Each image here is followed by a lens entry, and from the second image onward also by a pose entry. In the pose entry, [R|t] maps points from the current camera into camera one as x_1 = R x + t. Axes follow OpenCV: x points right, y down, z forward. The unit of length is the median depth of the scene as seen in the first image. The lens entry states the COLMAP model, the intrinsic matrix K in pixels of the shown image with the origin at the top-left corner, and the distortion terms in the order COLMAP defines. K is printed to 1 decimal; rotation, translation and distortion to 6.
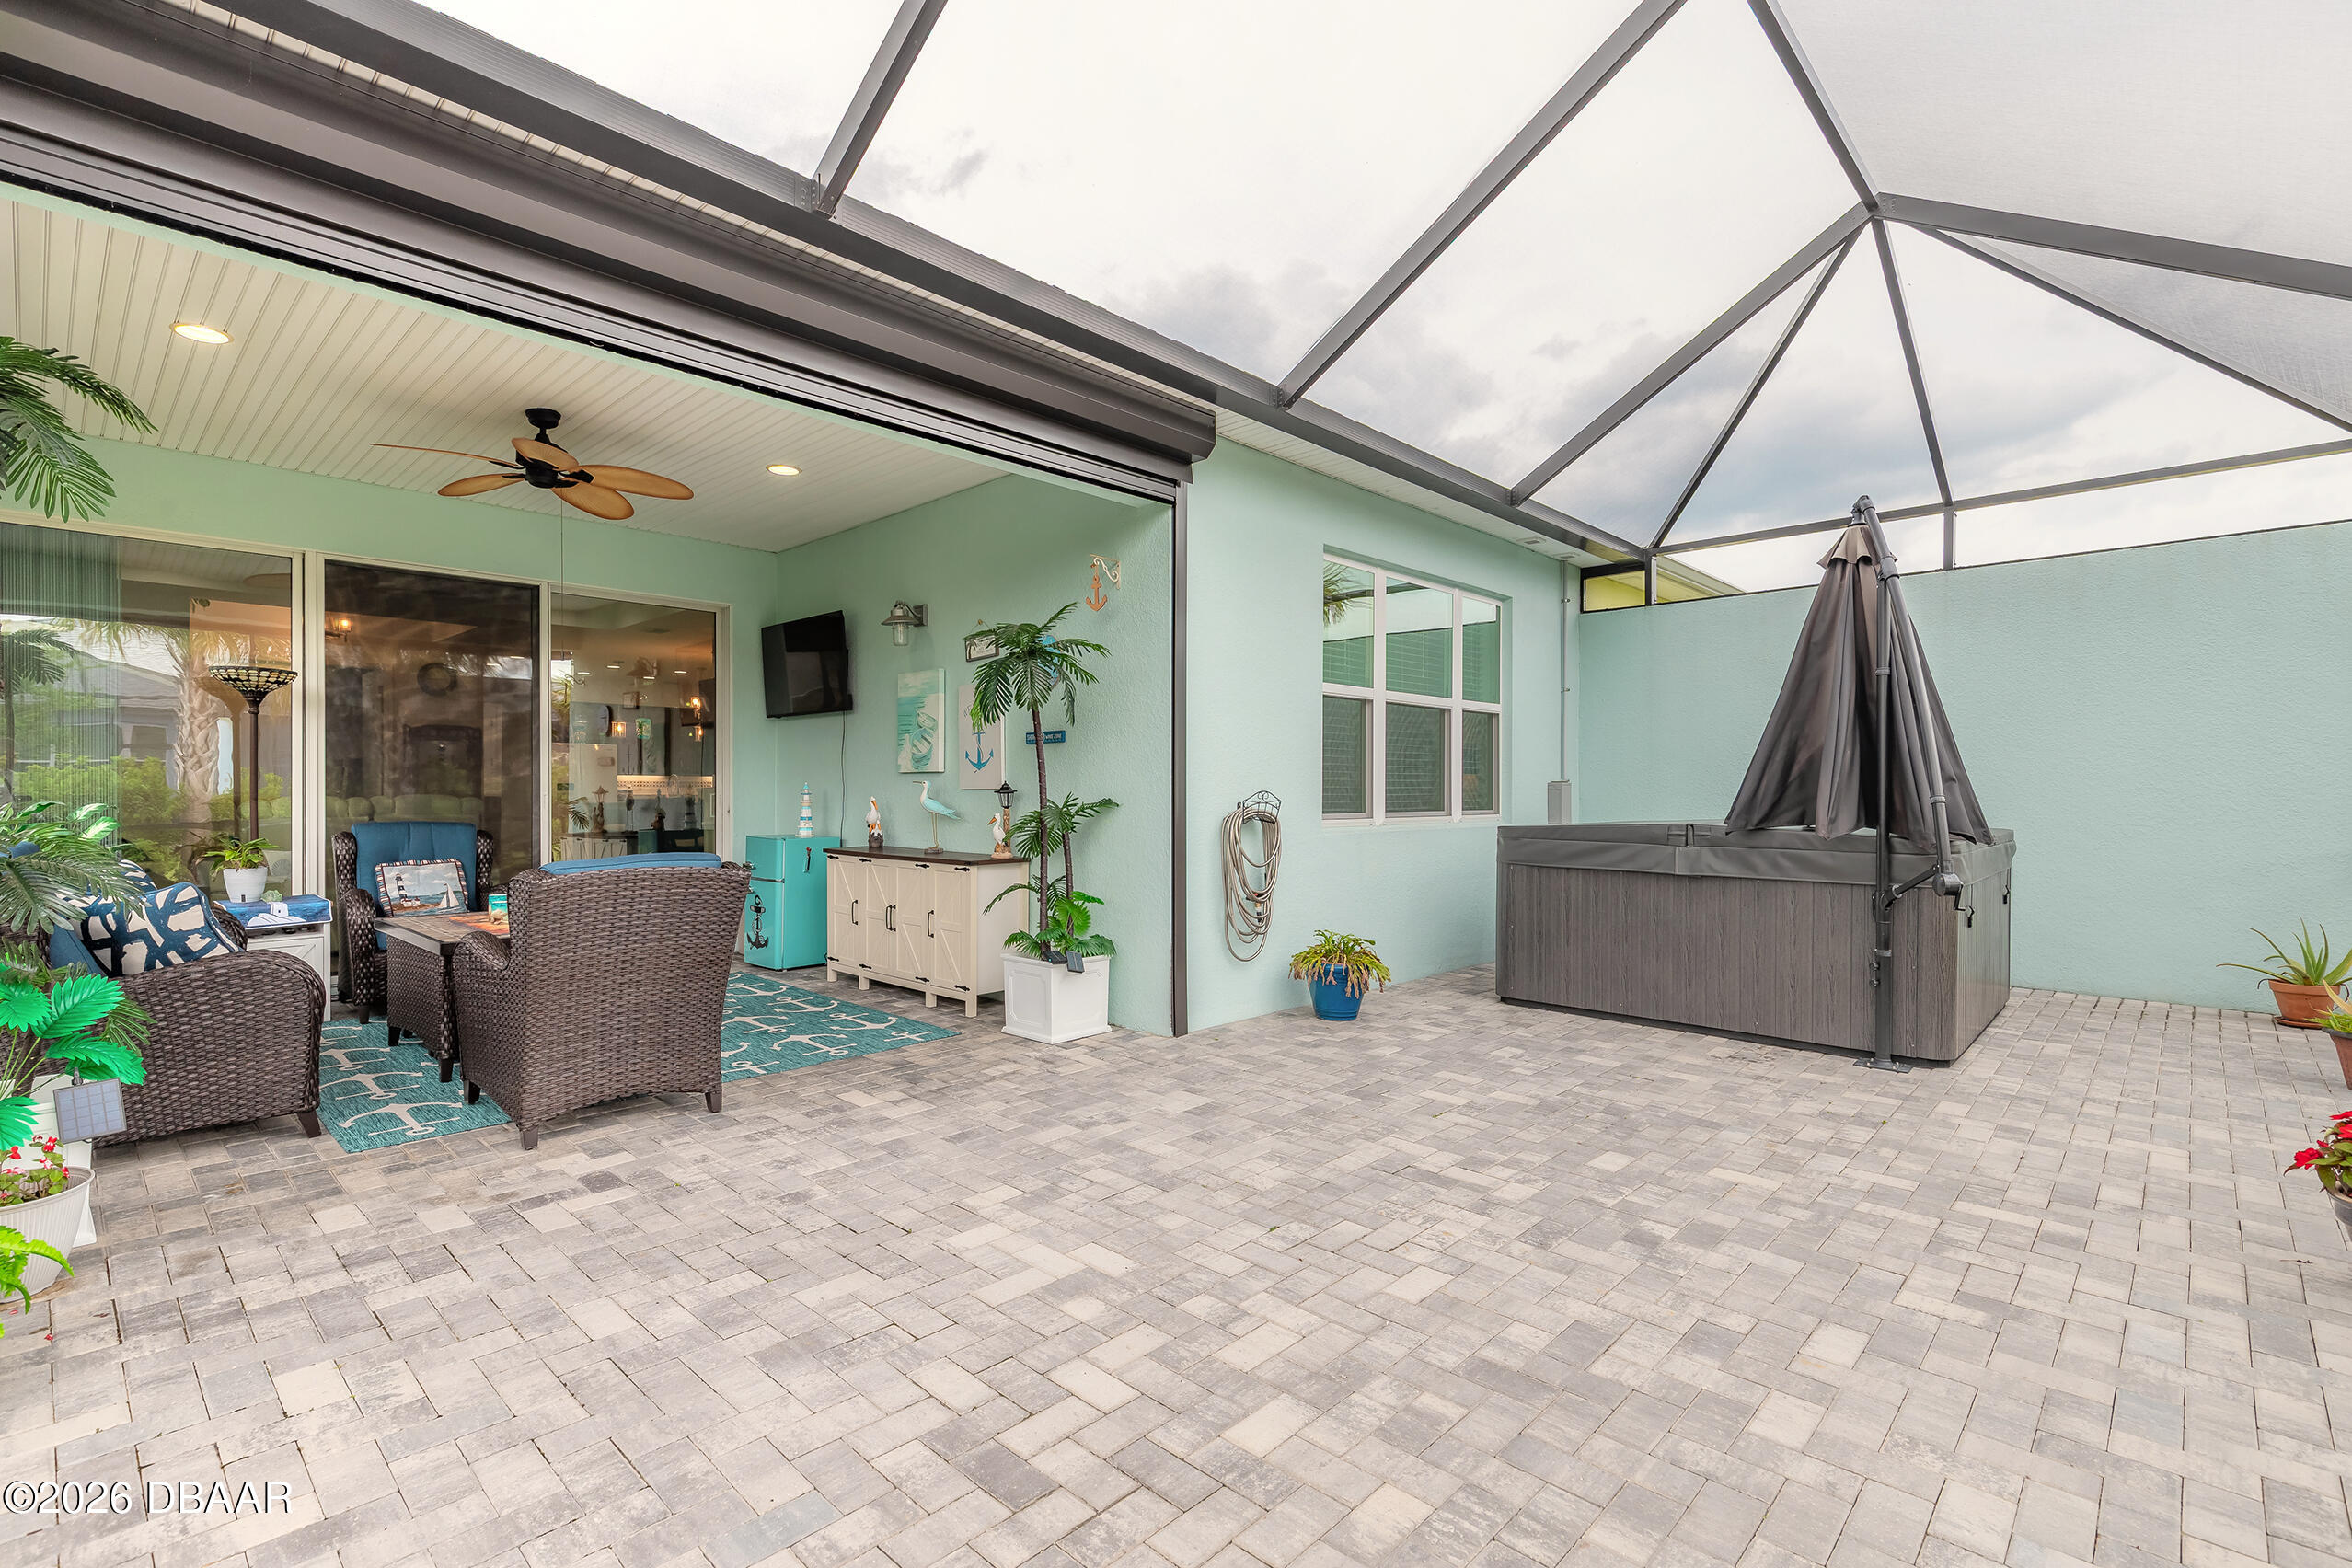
lens RADIAL K [[1080.6, 0, 1167.6], [0, 1080.6, 790.9], [0, 0, 1]] dist [0.011262, -0.001193]
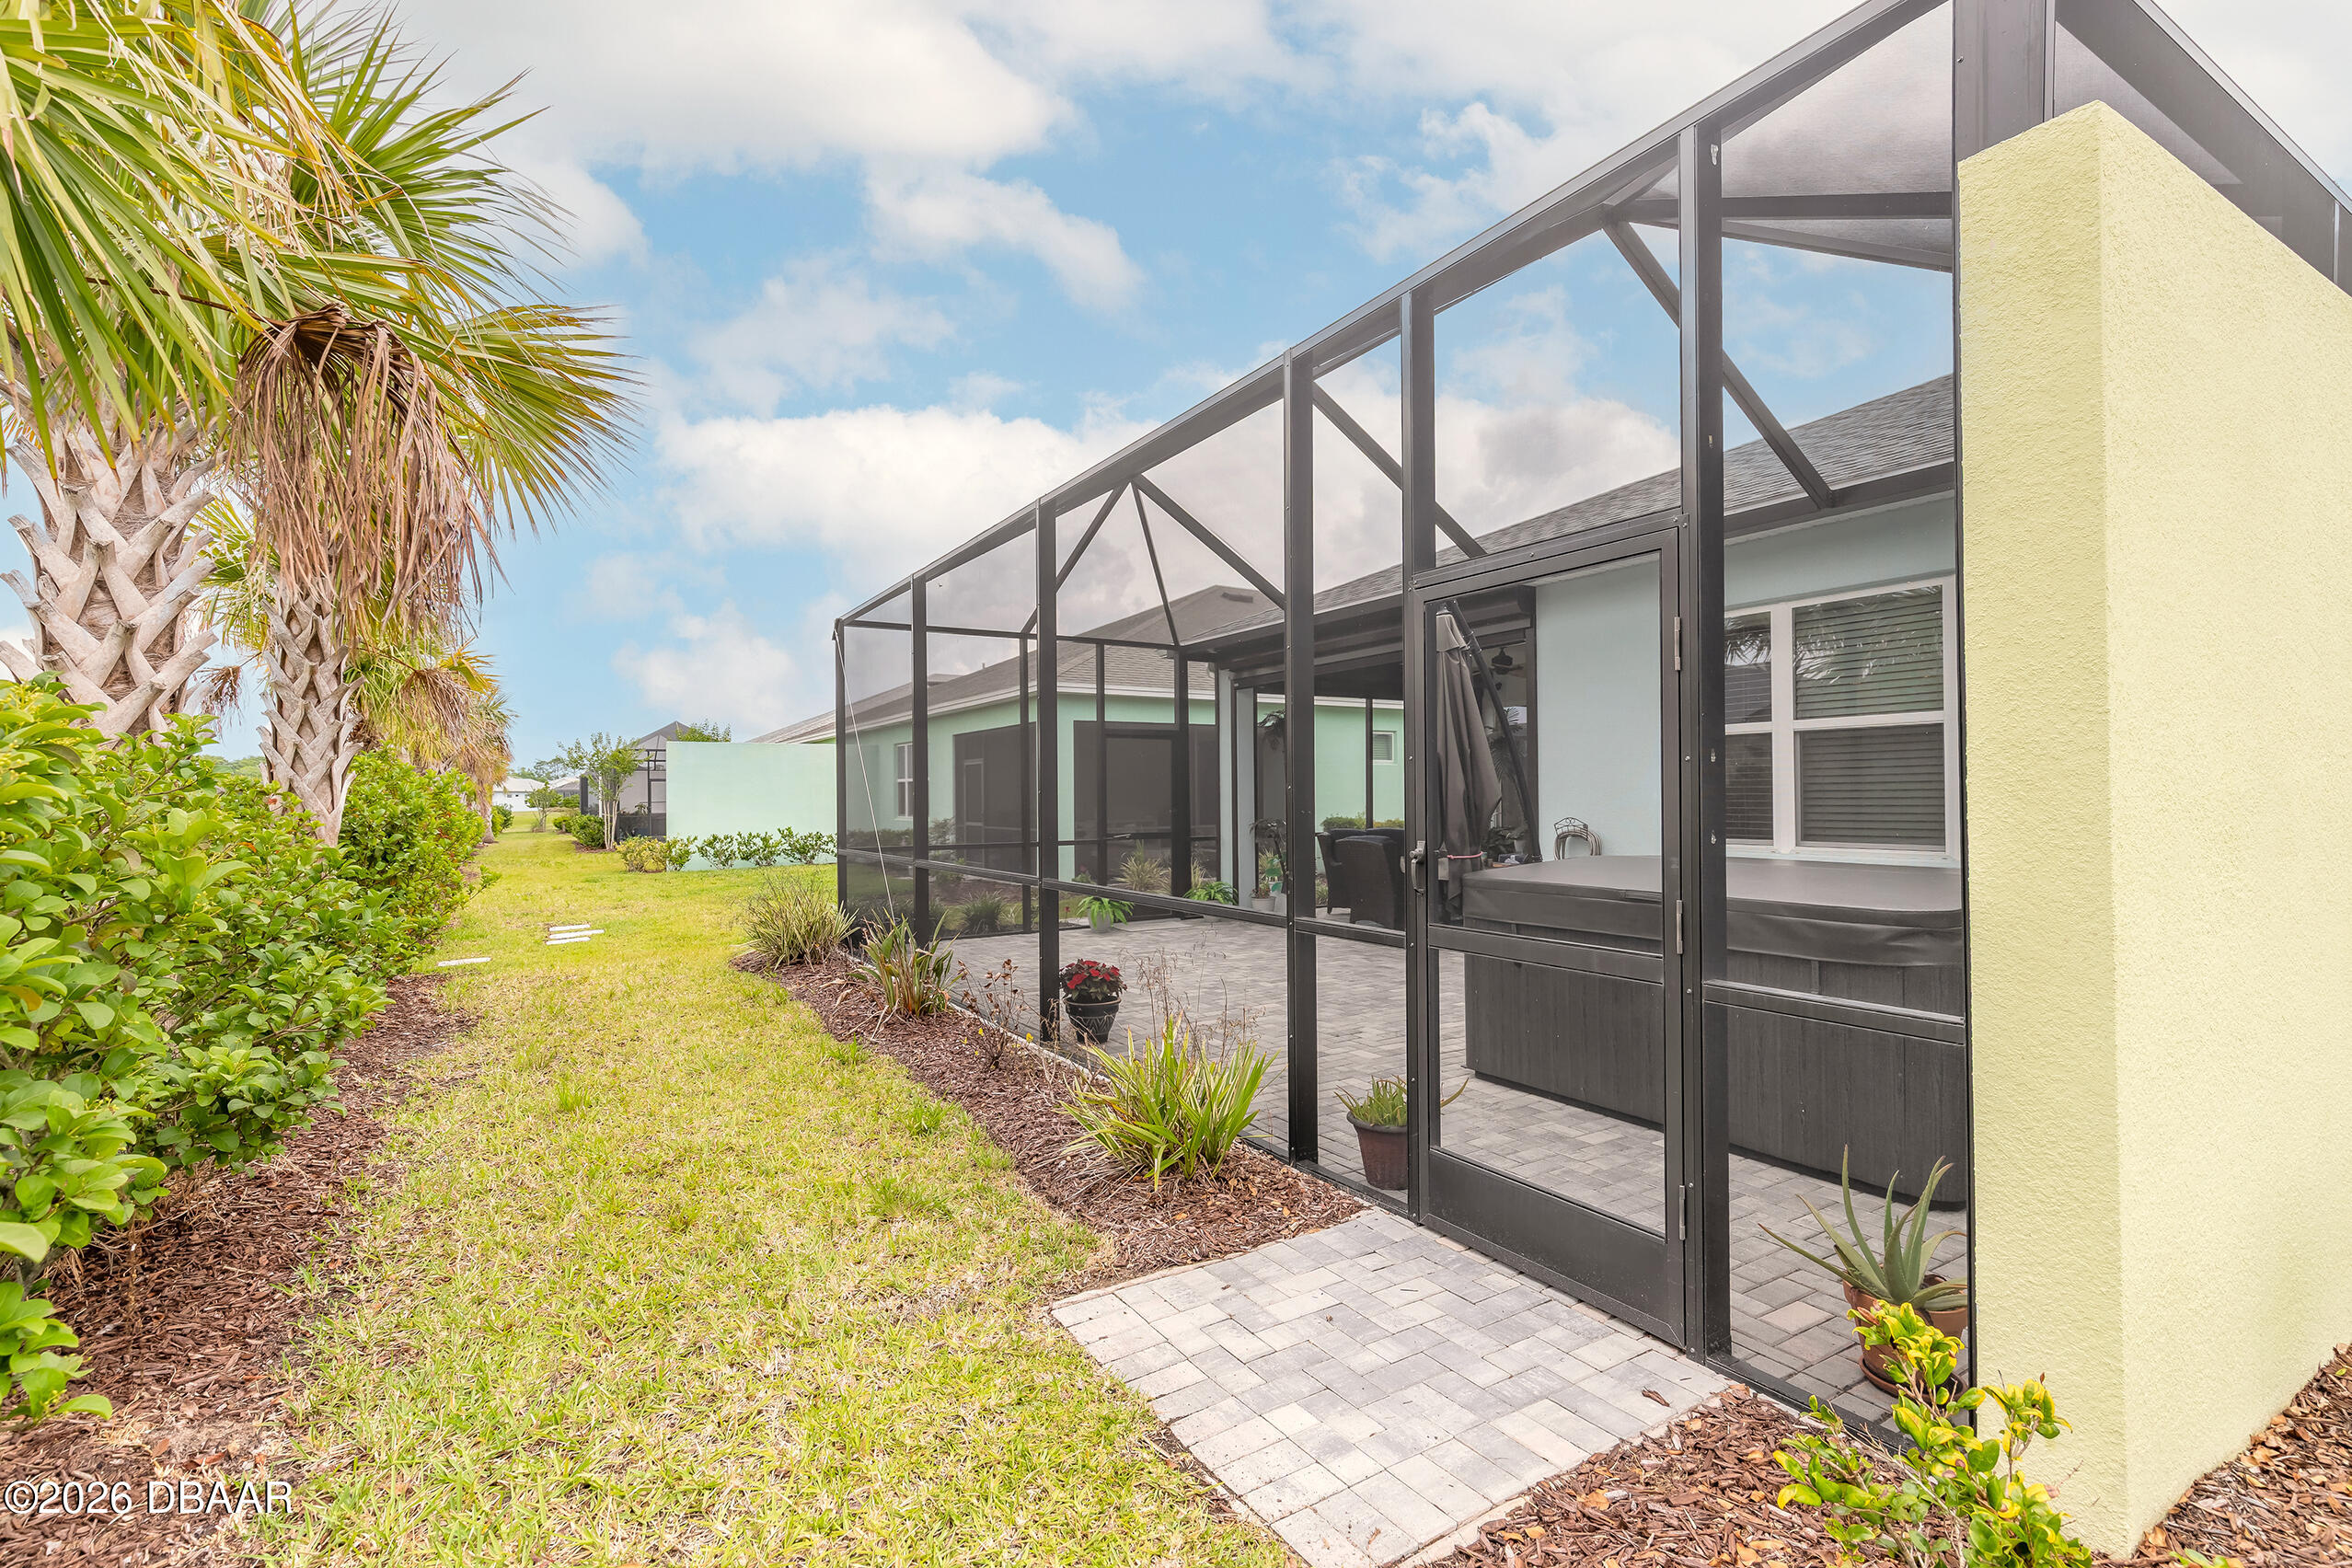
lens RADIAL K [[1060.5, 0, 1166.0], [0, 1060.5, 792.4], [0, 0, 1]] dist [0.011614, -0.001517]
pose [[-0.267458, -0.001459, -0.963568, 1.694262], [0.009651, 0.999945, -0.004192, -0.034663], [0.963521, -0.010421, -0.267430, 0.899039]]
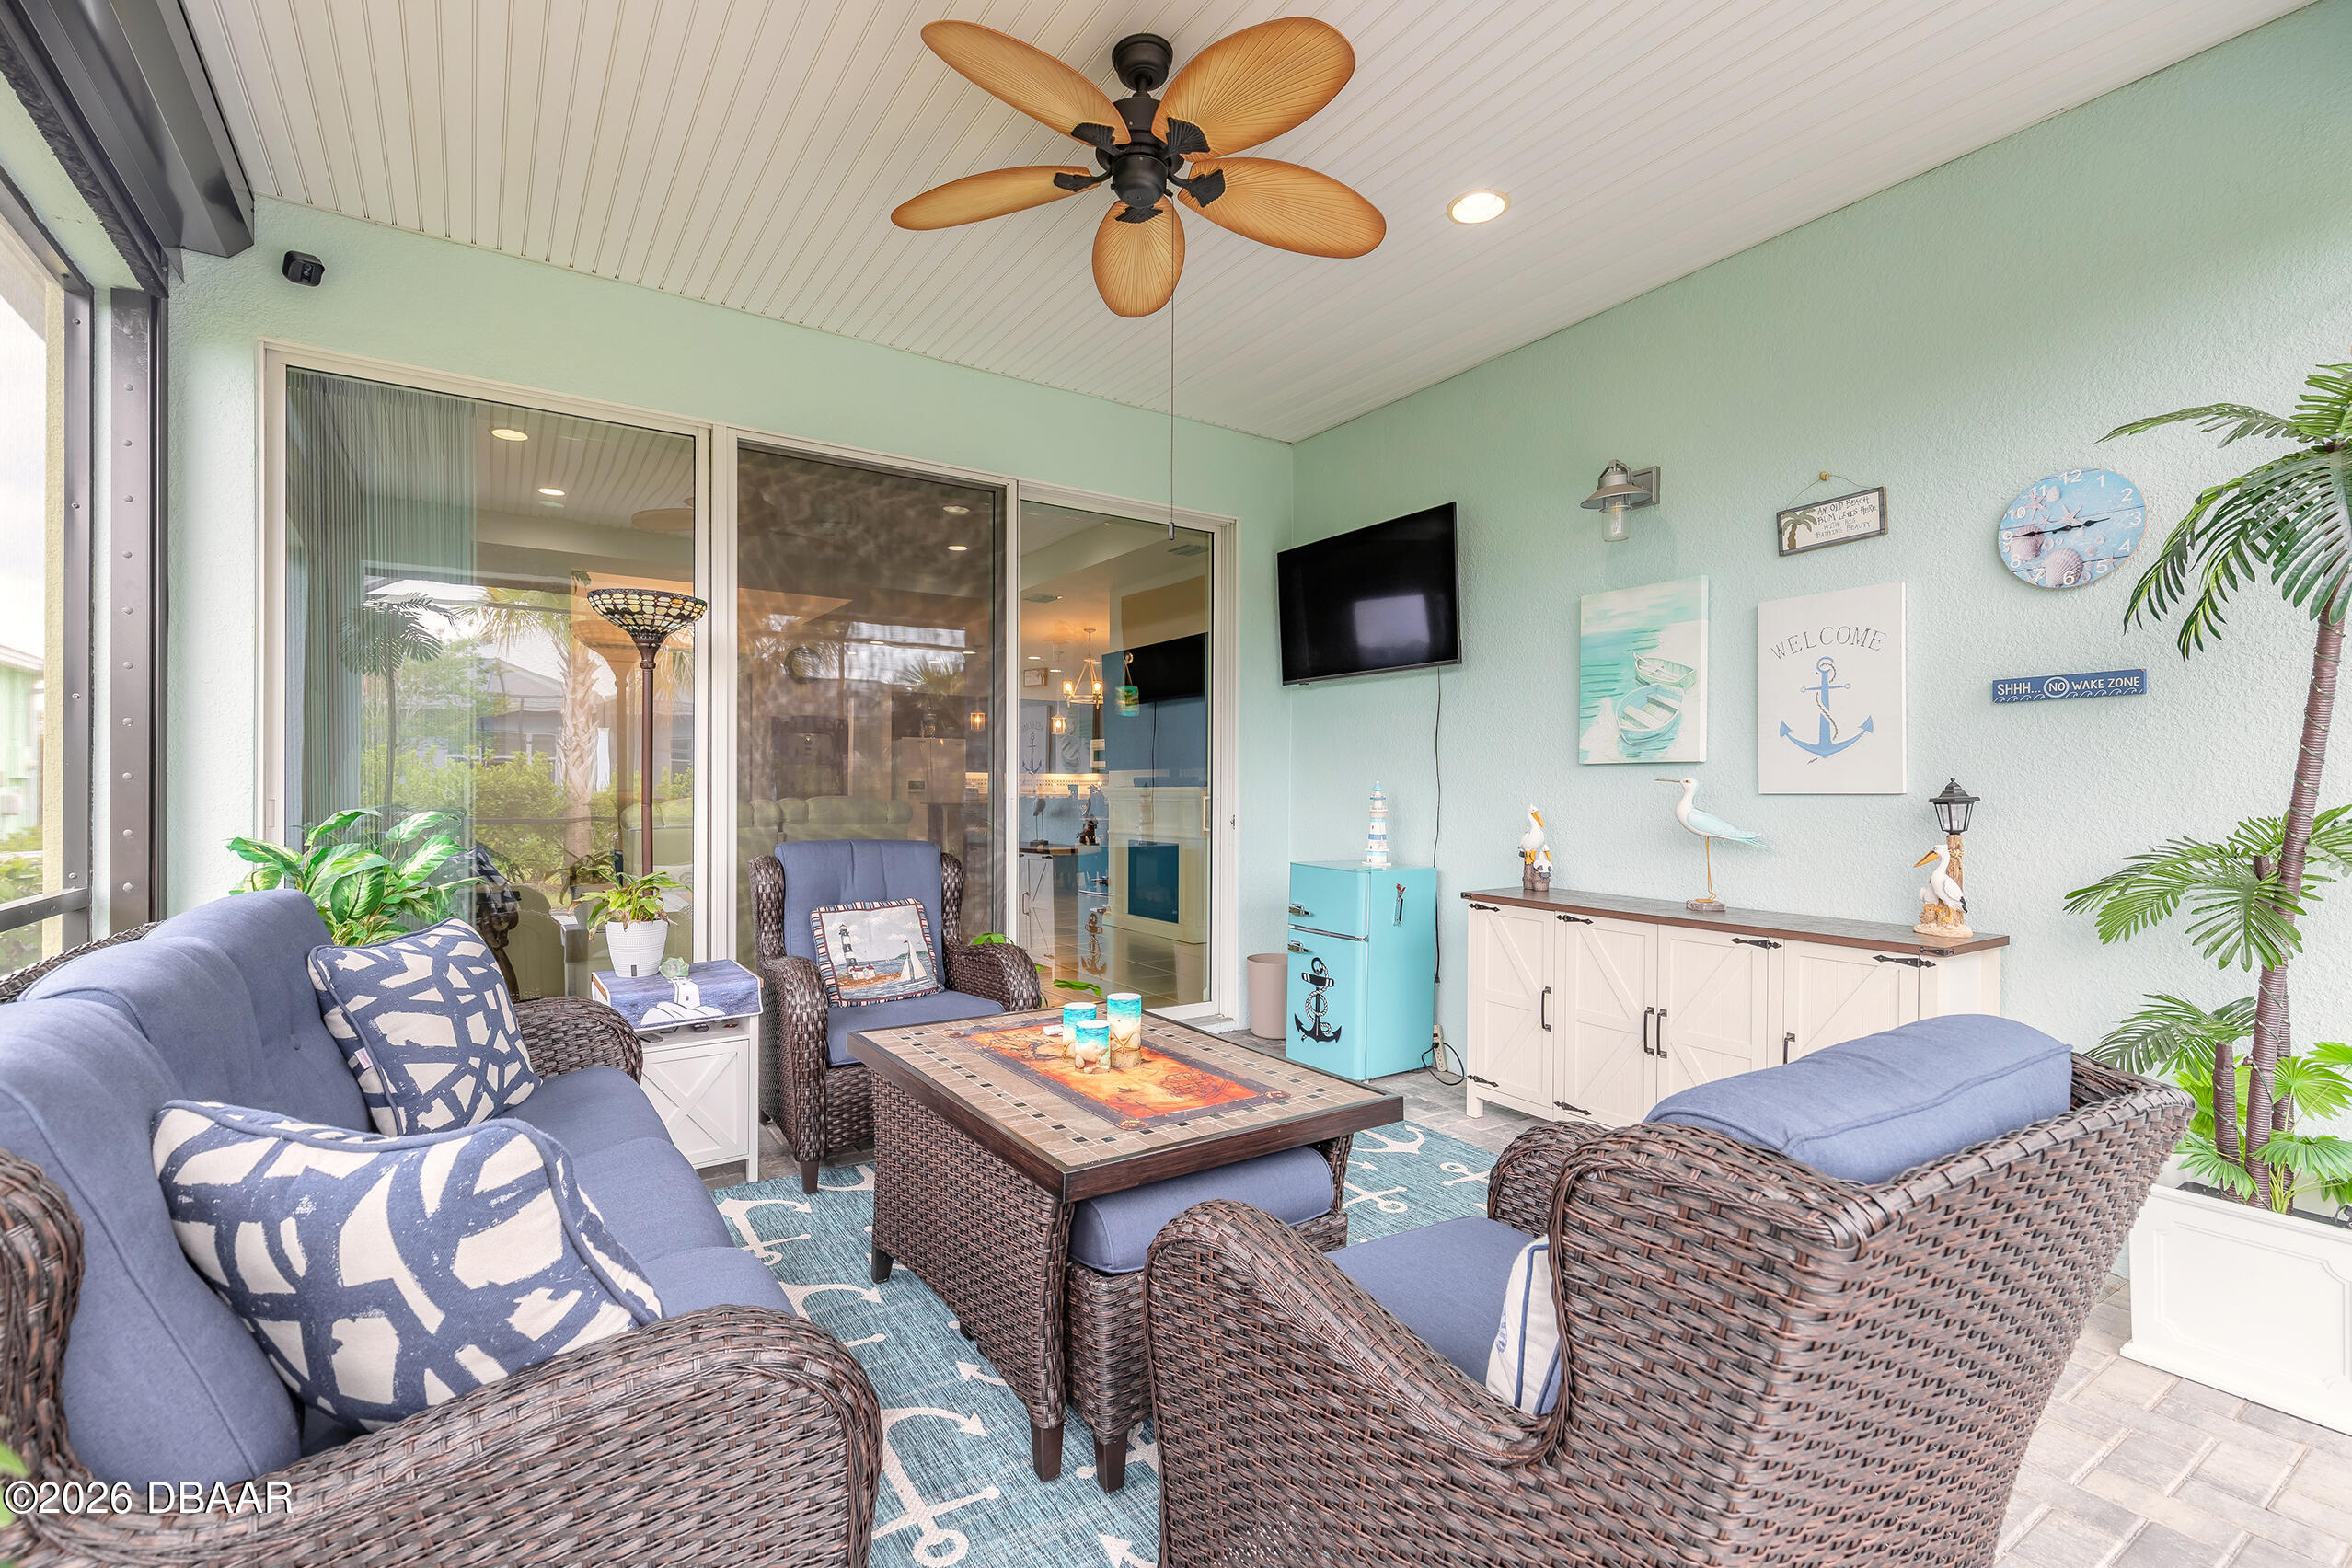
lens RADIAL K [[1063.5, 0, 1176.0], [0, 1063.5, 784.0], [0, 0, 1]] dist [0.002927, -0.000363]
pose [[0.976365, 0.003218, -0.216106, -0.442017], [-0.004503, 0.999975, -0.005453, -0.002221], [0.216083, 0.006297, 0.976355, 0.504416]]
